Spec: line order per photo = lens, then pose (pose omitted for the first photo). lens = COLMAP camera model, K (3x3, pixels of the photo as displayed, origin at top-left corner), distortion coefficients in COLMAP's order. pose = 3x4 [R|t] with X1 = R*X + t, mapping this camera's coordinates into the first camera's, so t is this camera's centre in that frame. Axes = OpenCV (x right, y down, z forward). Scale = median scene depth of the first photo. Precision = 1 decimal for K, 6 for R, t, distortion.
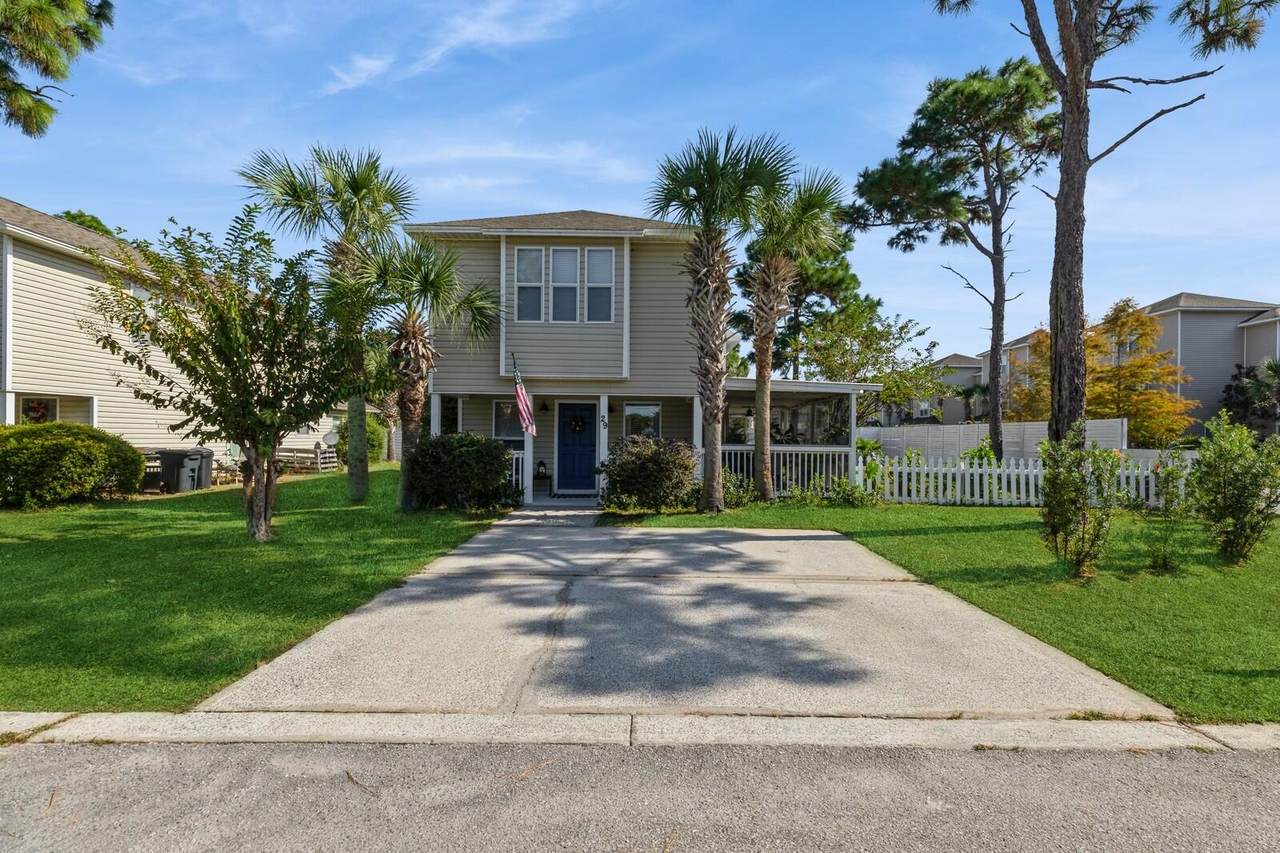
lens RADIAL K [[576.7, 0, 638.0], [0, 576.7, 439.5], [0, 0, 1]] dist [0.006097, 0.001037]
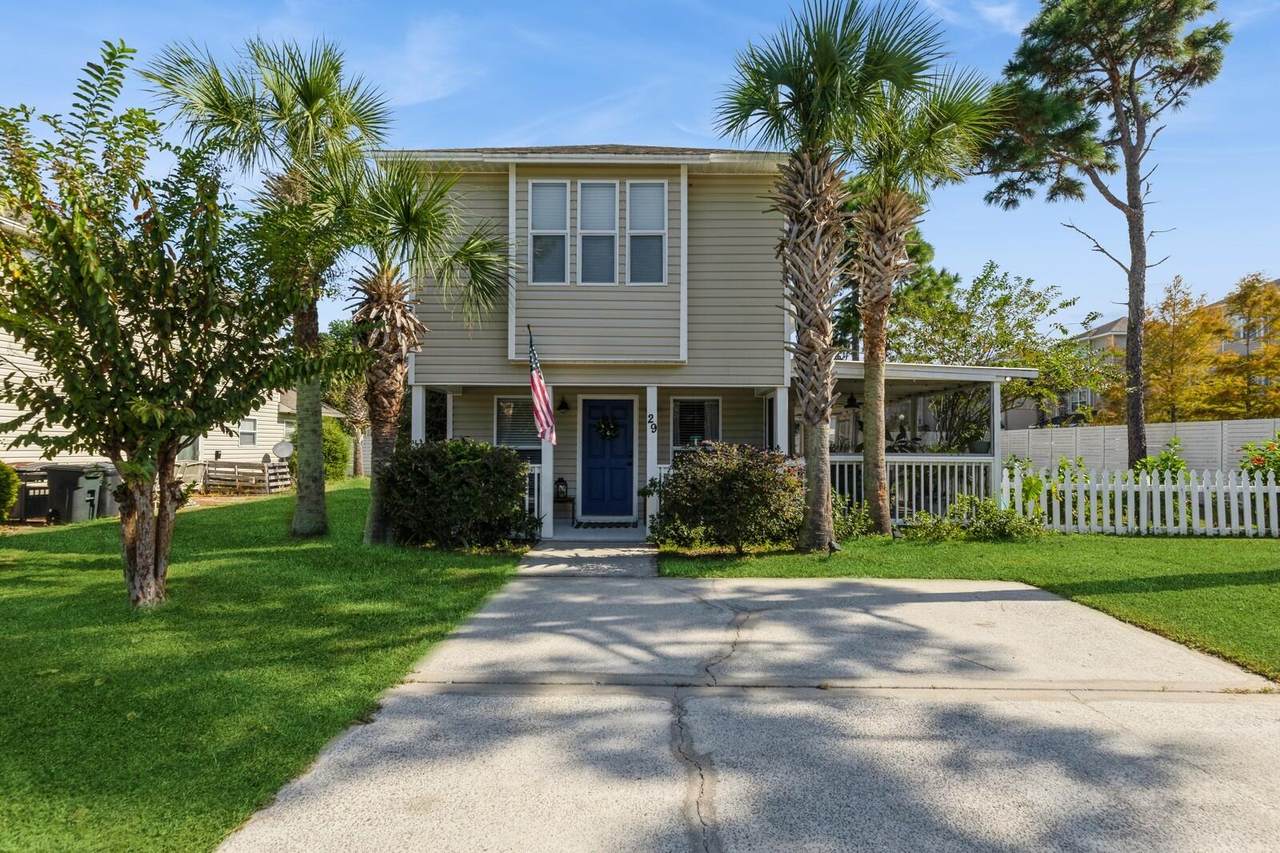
lens RADIAL K [[654.3, 0, 637.5], [0, 654.3, 439.1], [0, 0, 1]] dist [-0.001767, -0.001684]
pose [[0.999980, -0.006221, -0.001171, -0.080392], [0.006202, 0.999860, -0.015538, 0.002214], [0.001268, 0.015531, 0.999879, 0.194389]]
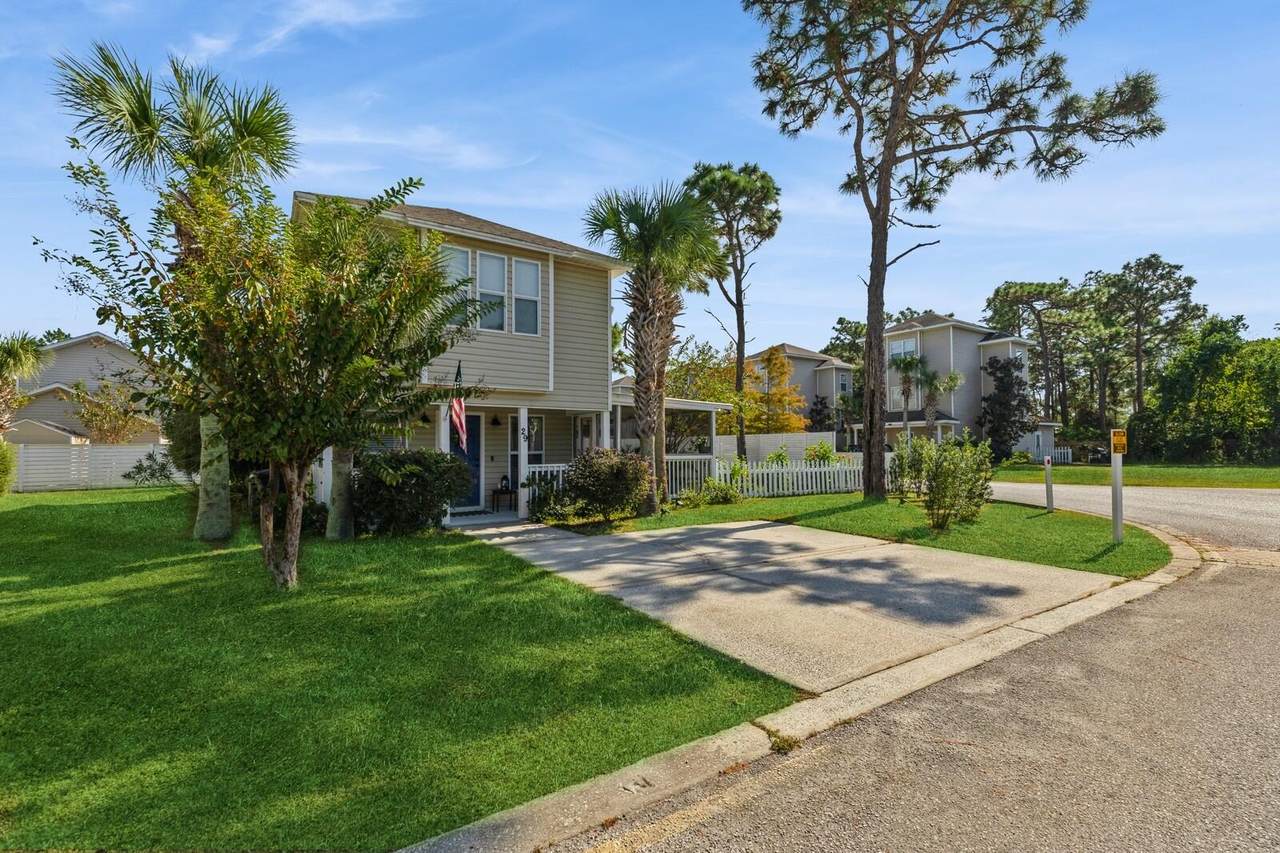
lens RADIAL K [[576.7, 0, 638.0], [0, 576.7, 439.5], [0, 0, 1]] dist [0.006097, 0.001037]
pose [[0.832581, -0.006105, 0.553870, -0.471281], [0.017884, 0.999714, -0.015864, -0.002999], [-0.553615, 0.023113, 0.832452, 0.070896]]
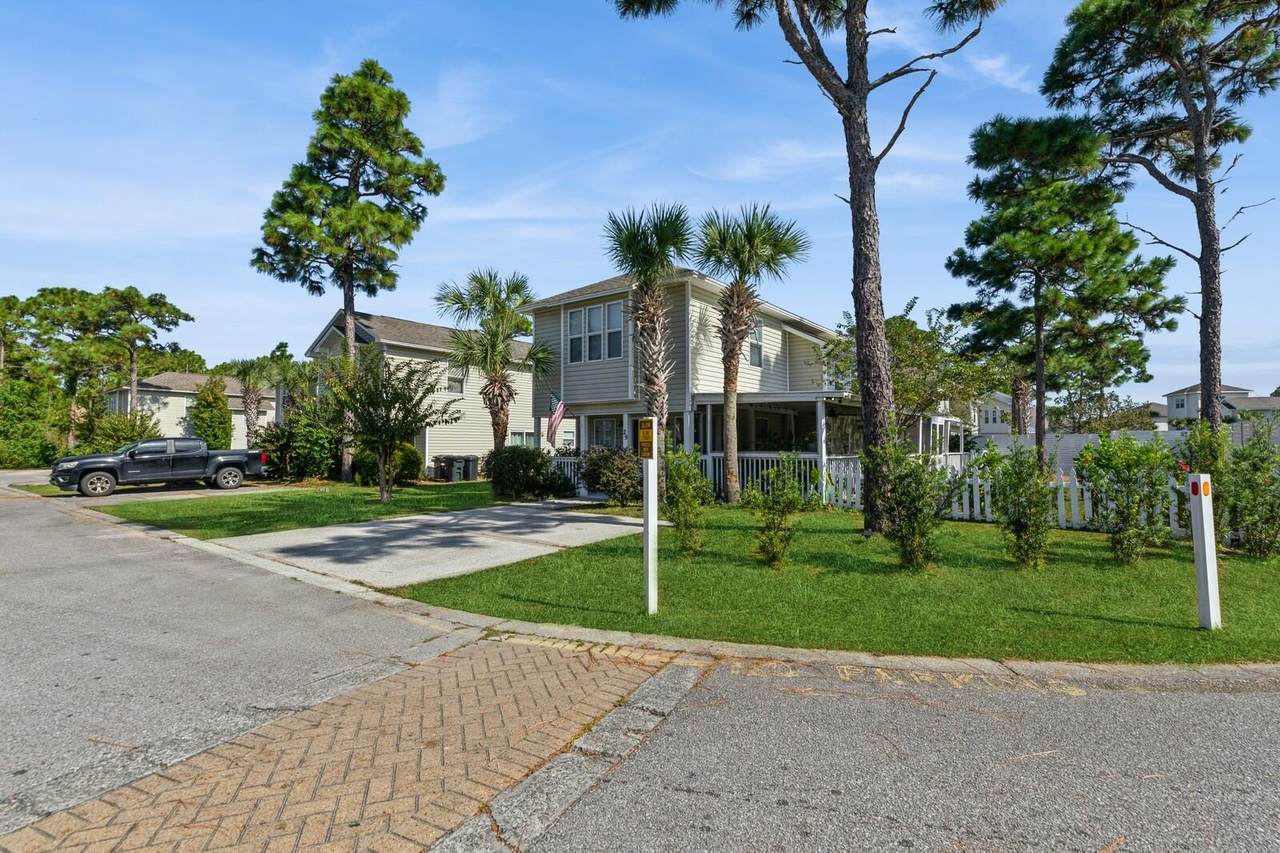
lens RADIAL K [[576.7, 0, 638.0], [0, 576.7, 439.5], [0, 0, 1]] dist [0.006097, 0.001037]
pose [[0.795859, -0.015779, -0.605276, 0.783307], [0.005581, 0.999809, -0.018726, 0.005062], [0.605456, 0.011525, 0.795795, -0.007007]]
